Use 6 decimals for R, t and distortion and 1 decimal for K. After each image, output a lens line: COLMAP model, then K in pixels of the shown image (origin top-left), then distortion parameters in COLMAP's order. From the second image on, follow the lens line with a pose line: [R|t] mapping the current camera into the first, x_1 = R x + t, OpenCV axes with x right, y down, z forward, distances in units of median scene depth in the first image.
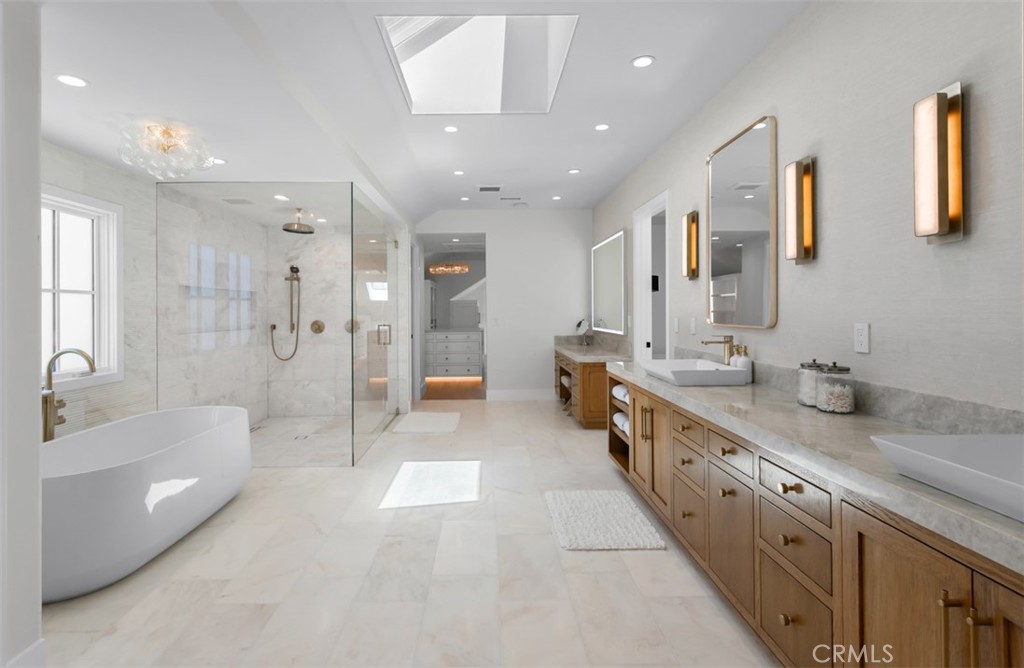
lens RADIAL K [[505.6, 0, 512.4], [0, 505.6, 312.8], [0, 0, 1]] dist [0.001214, -0.000240]
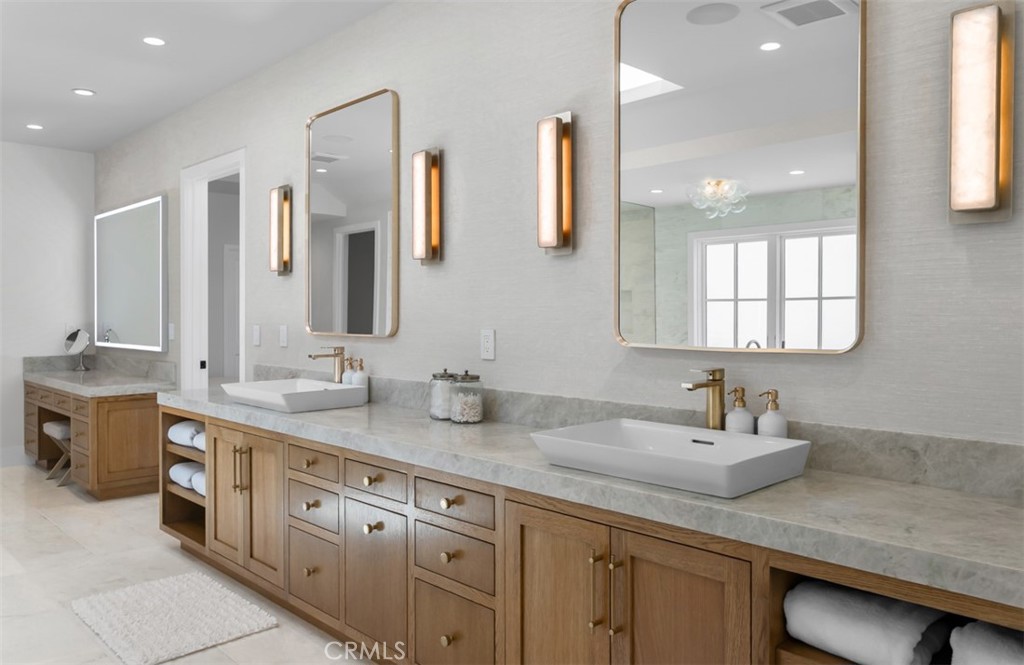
lens RADIAL K [[730.8, 0, 527.8], [0, 730.8, 329.9], [0, 0, 1]] dist [-0.001225, 0.001159]
pose [[0.711300, -0.008213, 0.702840, -0.207209], [-0.002013, 0.999904, 0.013722, 0.001294], [-0.702886, -0.011176, 0.711215, -0.052685]]
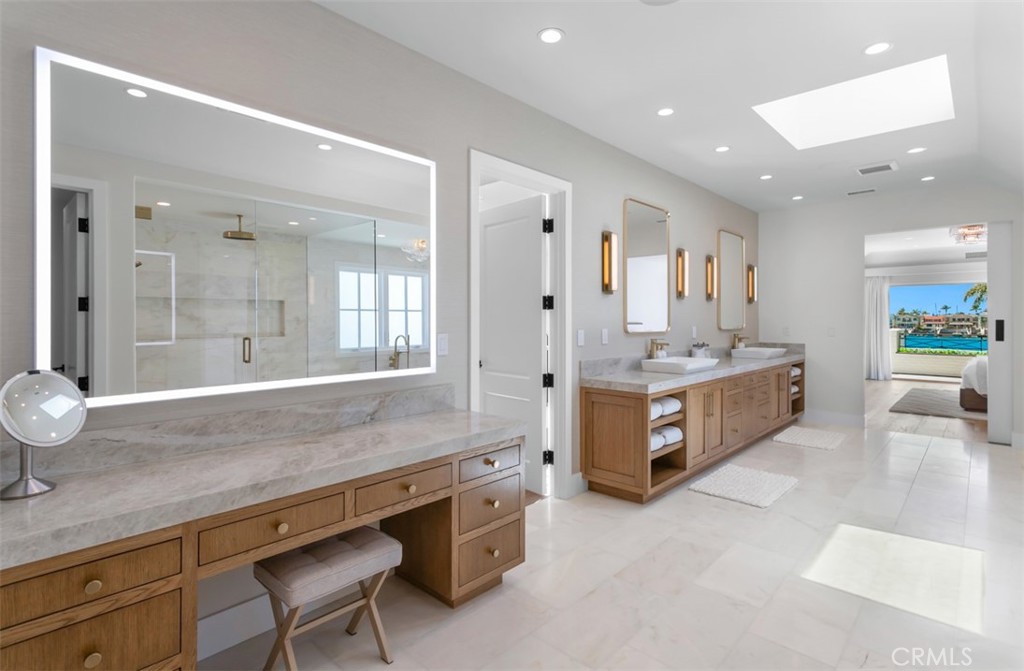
lens RADIAL K [[505.6, 0, 512.4], [0, 505.6, 314.3], [0, 0, 1]] dist [0.001214, -0.000240]
pose [[-0.719749, 0.010602, 0.694154, -0.332253], [0.005900, 0.999941, -0.009154, -0.017519], [-0.694209, -0.002493, -0.719769, 2.521563]]
